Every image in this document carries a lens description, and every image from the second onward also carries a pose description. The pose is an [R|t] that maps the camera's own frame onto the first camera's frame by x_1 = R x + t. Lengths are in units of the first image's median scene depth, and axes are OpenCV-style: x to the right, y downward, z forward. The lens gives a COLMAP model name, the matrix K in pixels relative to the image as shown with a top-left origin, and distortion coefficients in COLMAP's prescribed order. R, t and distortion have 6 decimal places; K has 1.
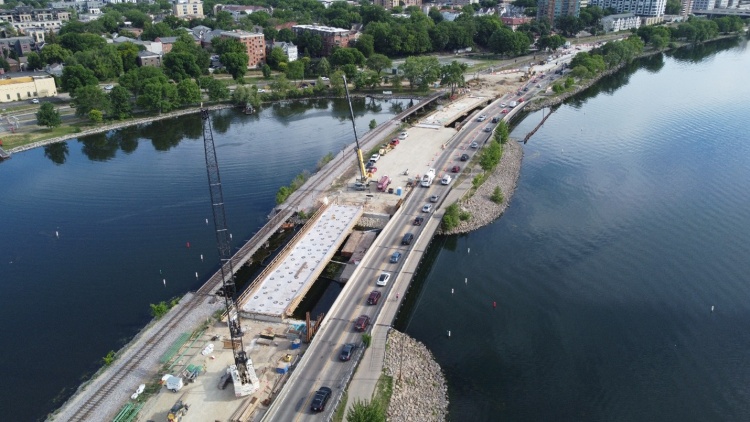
lens RADIAL K [[574.5, 0, 373.5], [0, 574.5, 210.8], [0, 0, 1]] dist [0.001475, -0.005415]
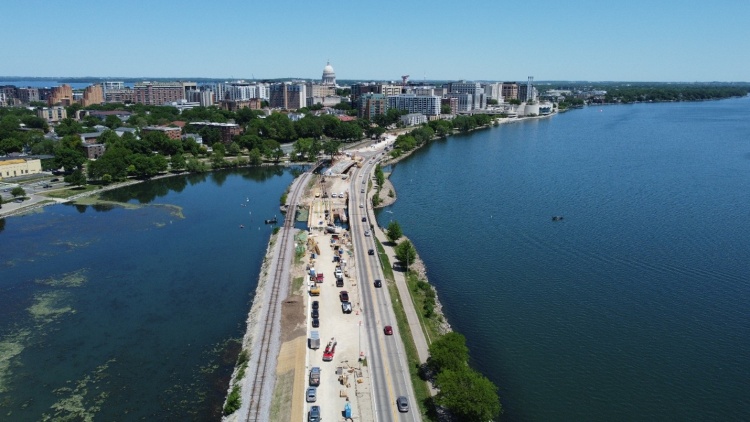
lens RADIAL K [[574.5, 0, 377.0], [0, 574.5, 213.5], [0, 0, 1]] dist [0.001475, -0.005415]
pose [[0.938820, -0.069726, 0.337276, -0.286932], [0.126070, 0.980899, -0.148136, 0.186939], [-0.320504, 0.181593, 0.929678, -0.462099]]
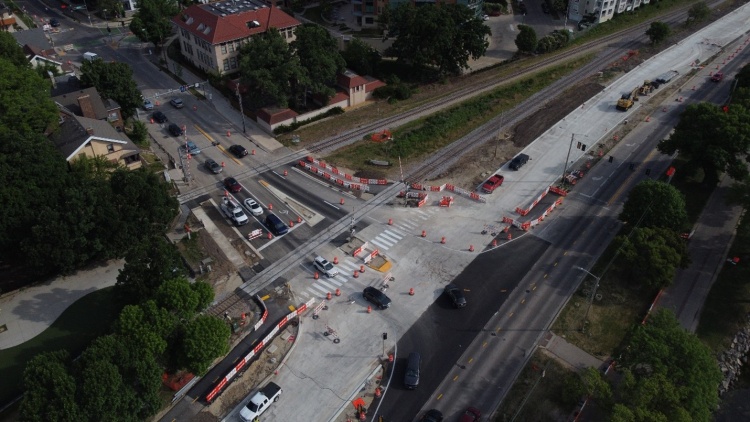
lens RADIAL K [[574.5, 0, 375.1], [0, 574.5, 210.4], [0, 0, 1]] dist [0.001475, -0.005415]
pose [[0.999880, -0.005332, 0.014569, 0.560980], [0.002114, 0.977155, 0.212518, -0.545488], [-0.015369, -0.212461, 0.977049, 1.291453]]
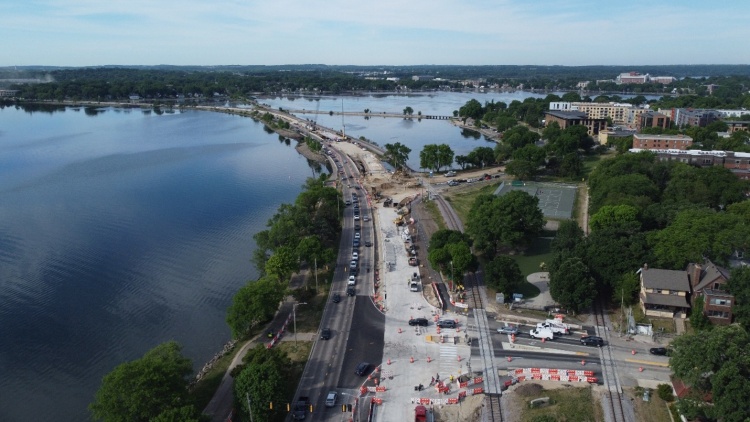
lens RADIAL K [[574.5, 0, 374.8], [0, 574.5, 211.6], [0, 0, 1]] dist [0.001475, -0.005415]
pose [[-0.825206, 0.137675, -0.547797, 0.858950], [-0.221116, 0.813696, 0.537593, -0.779201], [0.519753, 0.564751, -0.641025, 1.834947]]
